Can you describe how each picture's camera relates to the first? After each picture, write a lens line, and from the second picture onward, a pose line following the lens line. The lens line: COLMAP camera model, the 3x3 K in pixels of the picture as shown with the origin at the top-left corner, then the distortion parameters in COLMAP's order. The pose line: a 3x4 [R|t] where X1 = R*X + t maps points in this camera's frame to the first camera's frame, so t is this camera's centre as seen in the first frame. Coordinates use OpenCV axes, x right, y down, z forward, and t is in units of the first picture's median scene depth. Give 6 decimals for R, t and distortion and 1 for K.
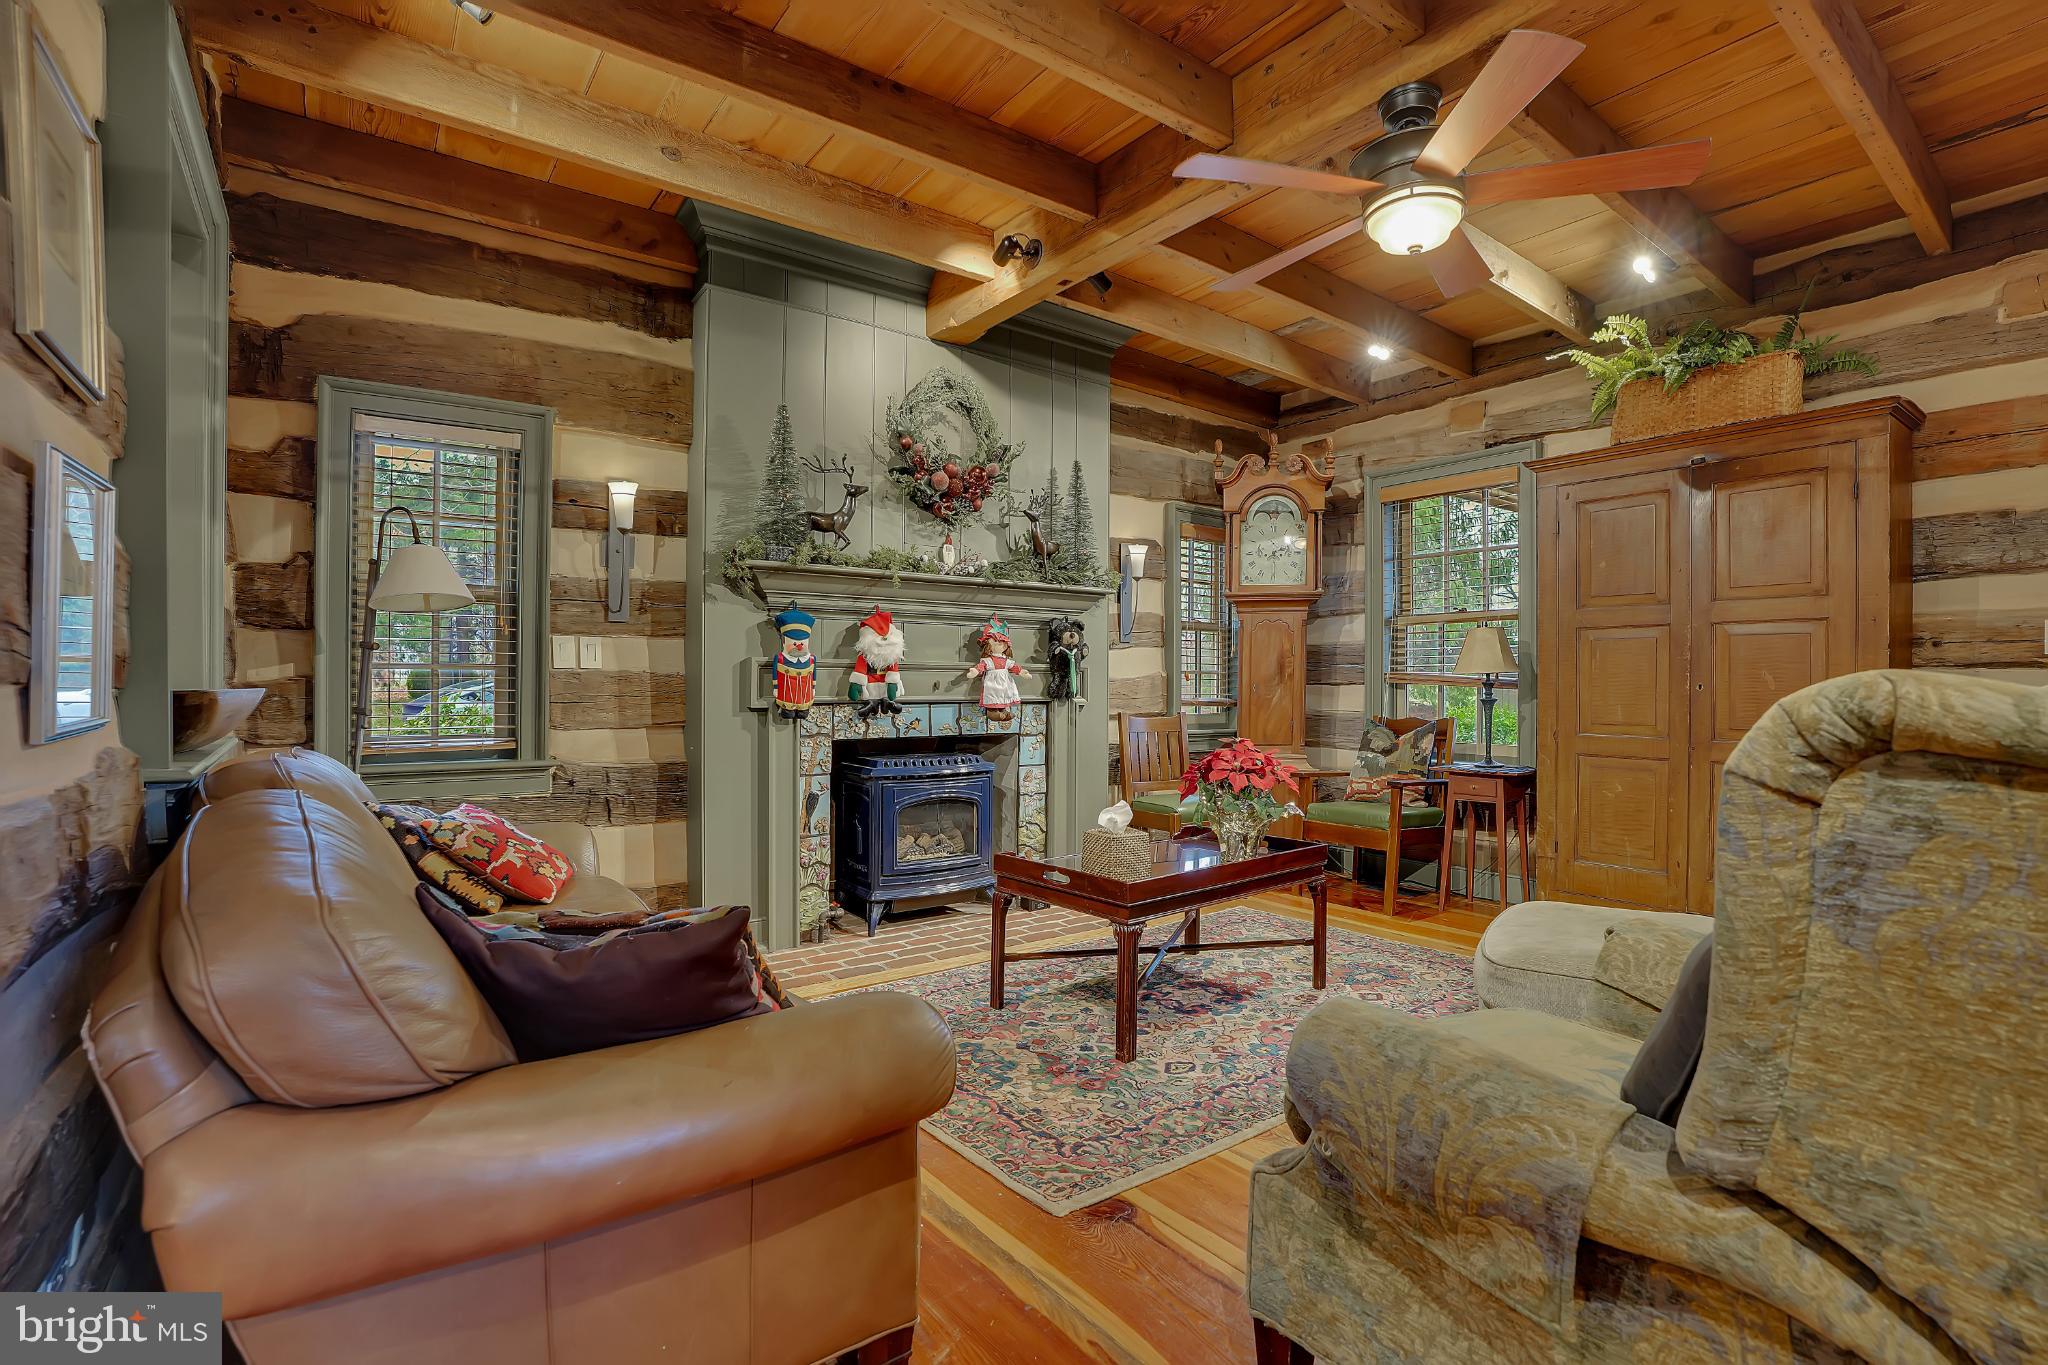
lens RADIAL K [[940.4, 0, 1024.0], [0, 940.4, 682.5], [0, 0, 1]] dist [-0.038592, 0.000310]
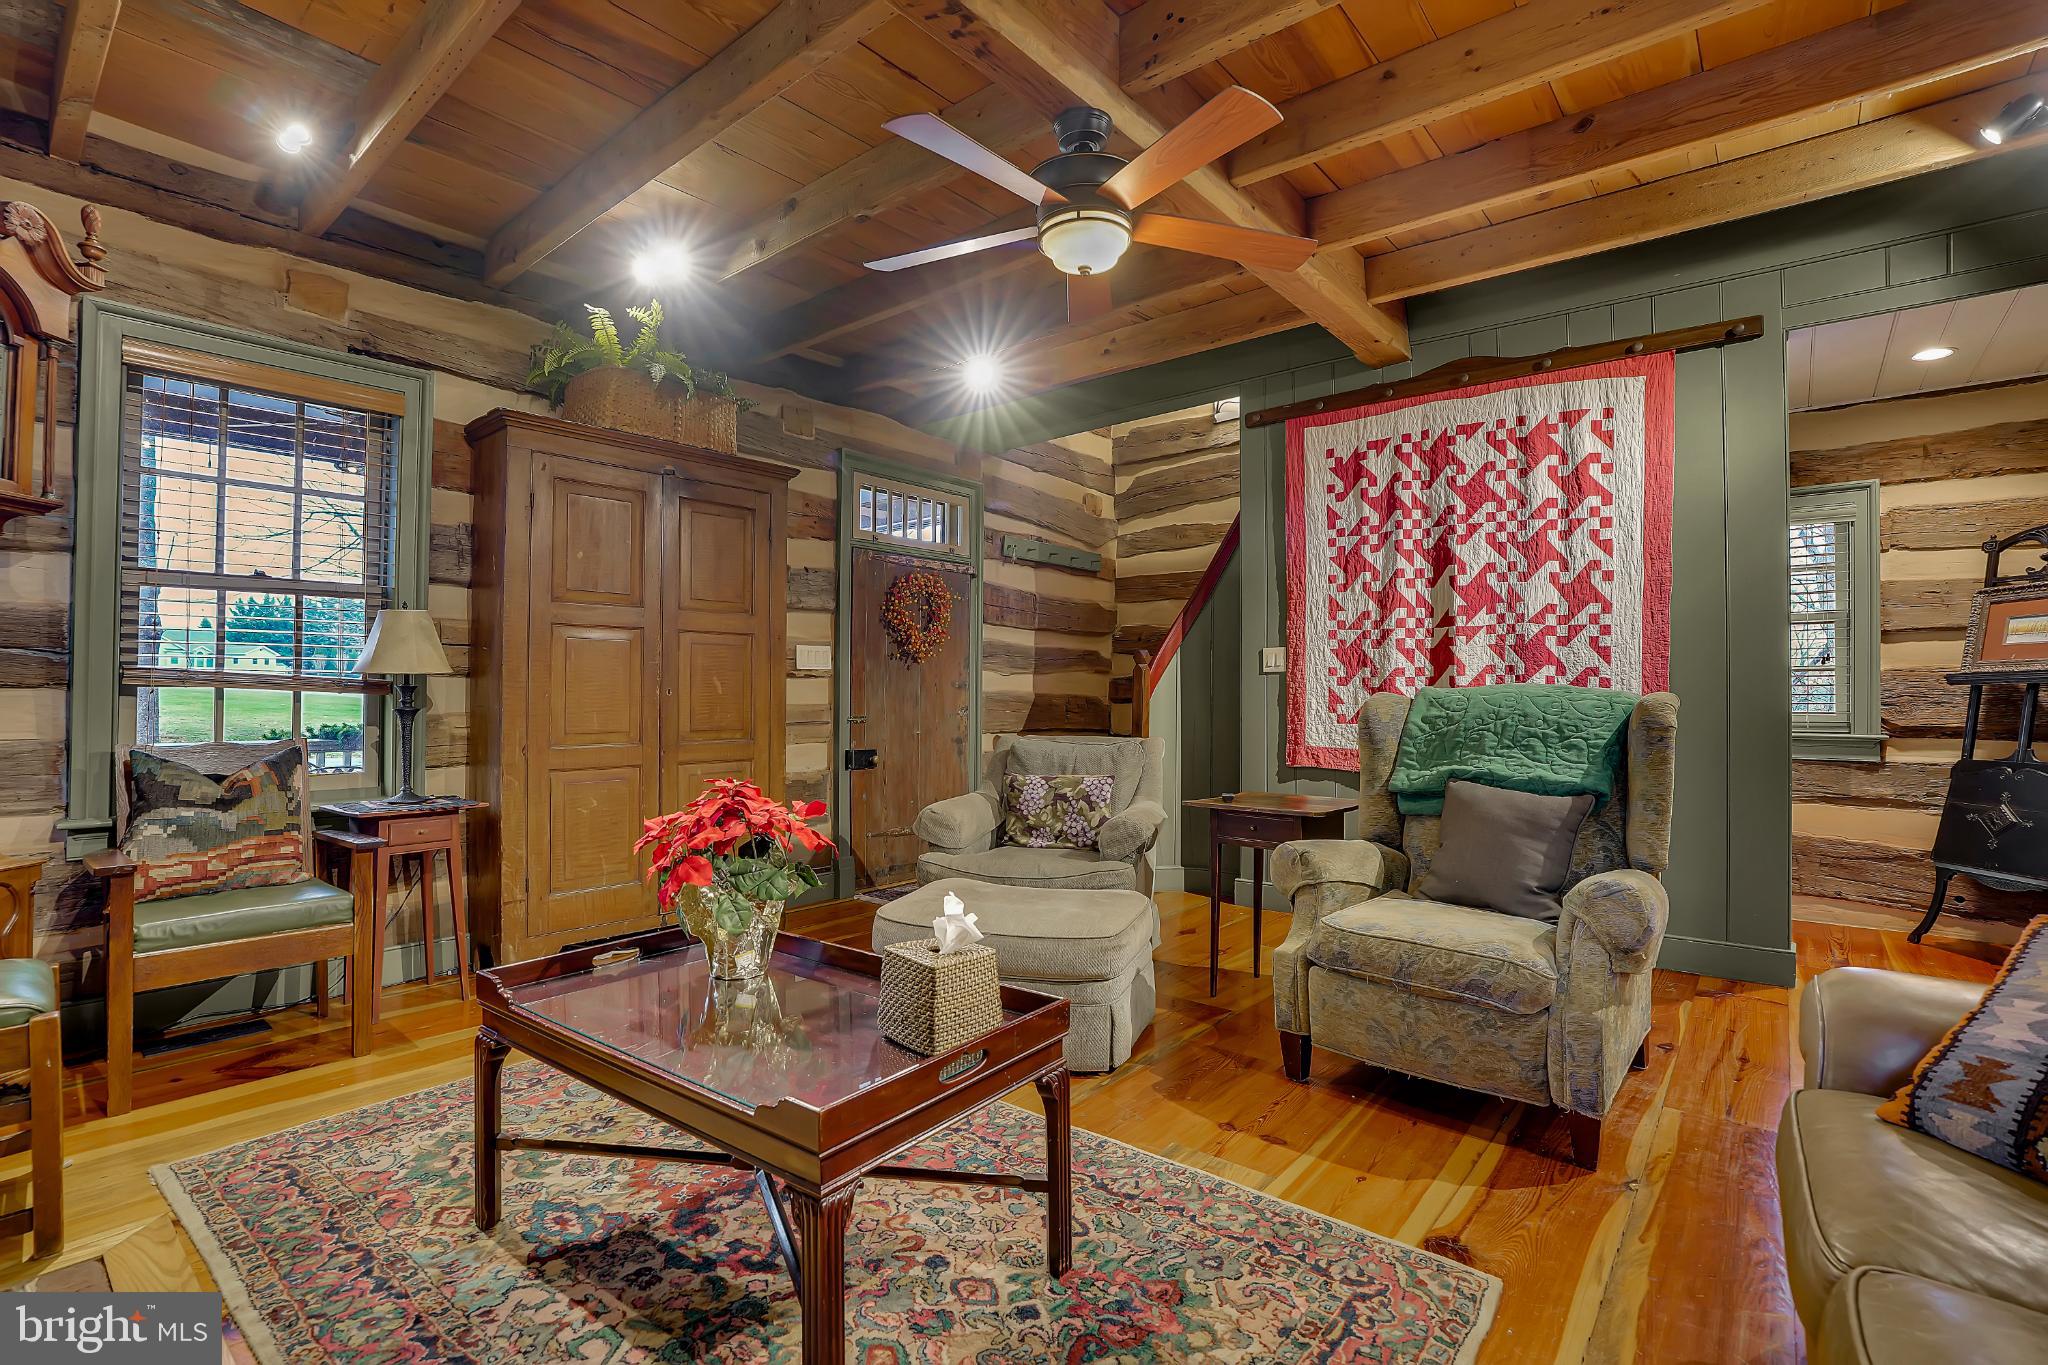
lens RADIAL K [[940.4, 0, 1024.0], [0, 940.4, 682.5], [0, 0, 1]] dist [-0.038592, 0.000310]
pose [[-0.221179, 0.006175, 0.975214, -0.401593], [-0.006005, 0.999952, -0.007694, -0.000243], [-0.975215, -0.007558, -0.221132, 0.905458]]
